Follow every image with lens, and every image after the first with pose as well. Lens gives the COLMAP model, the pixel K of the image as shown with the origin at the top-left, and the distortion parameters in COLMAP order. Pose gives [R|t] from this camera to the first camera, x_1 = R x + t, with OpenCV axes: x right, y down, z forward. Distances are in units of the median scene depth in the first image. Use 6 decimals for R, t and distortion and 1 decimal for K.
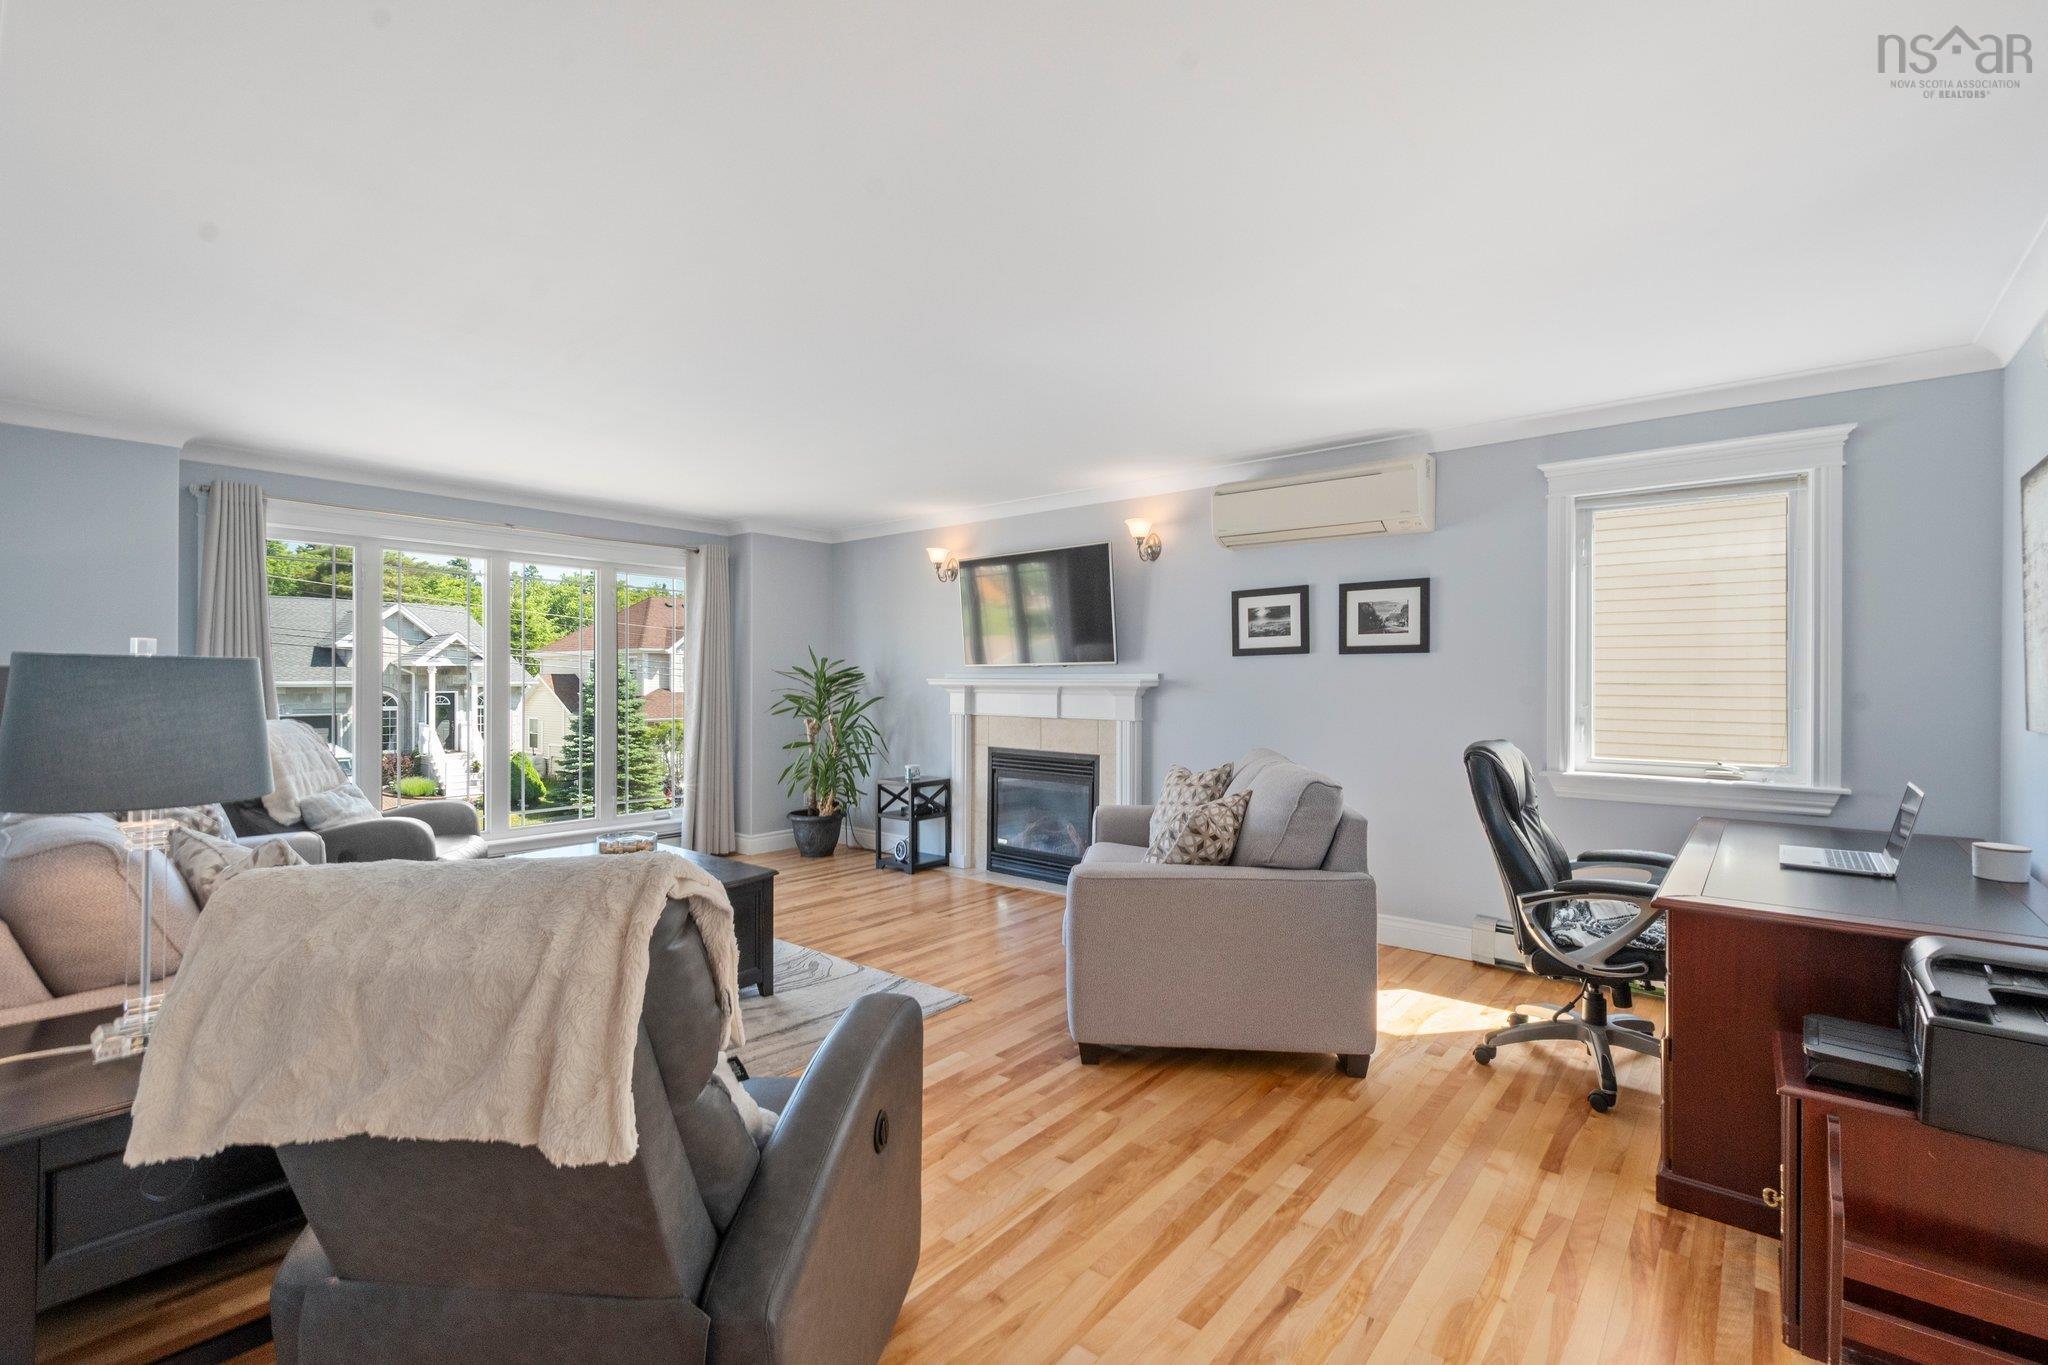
lens RADIAL K [[894.0, 0, 1036.4], [0, 894.0, 673.0], [0, 0, 1]] dist [0.005661, -0.005263]
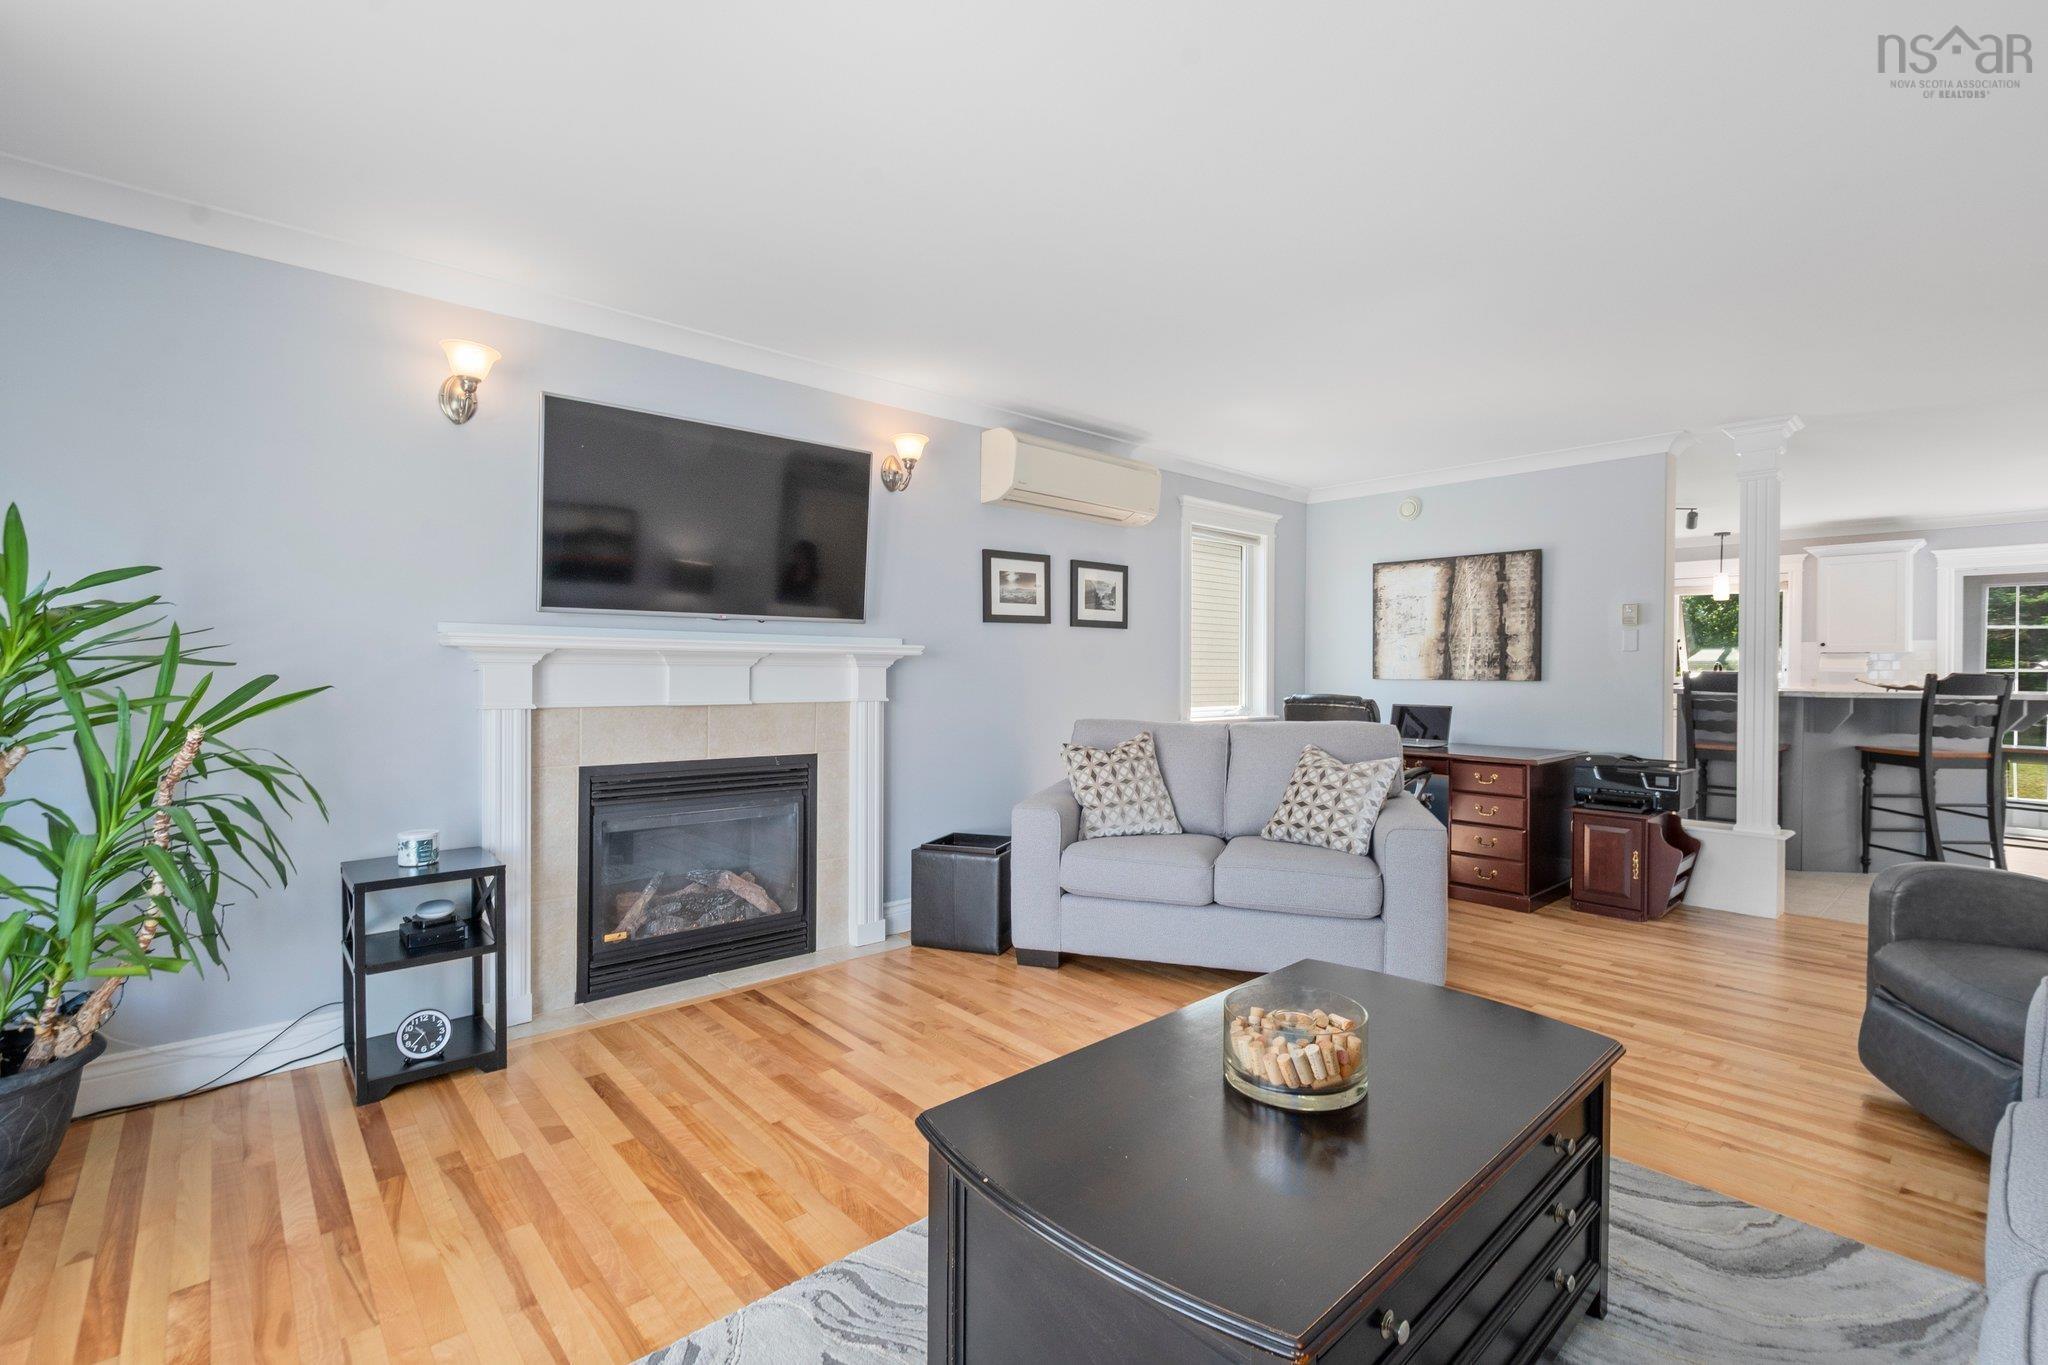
lens RADIAL K [[894.0, 0, 1037.4], [0, 894.0, 688.7], [0, 0, 1]] dist [0.005661, -0.005263]
pose [[0.151041, -0.020167, 0.988322, -0.671251], [-0.010838, 0.999698, 0.022055, 0.028079], [-0.988468, -0.014043, 0.150777, 0.834453]]
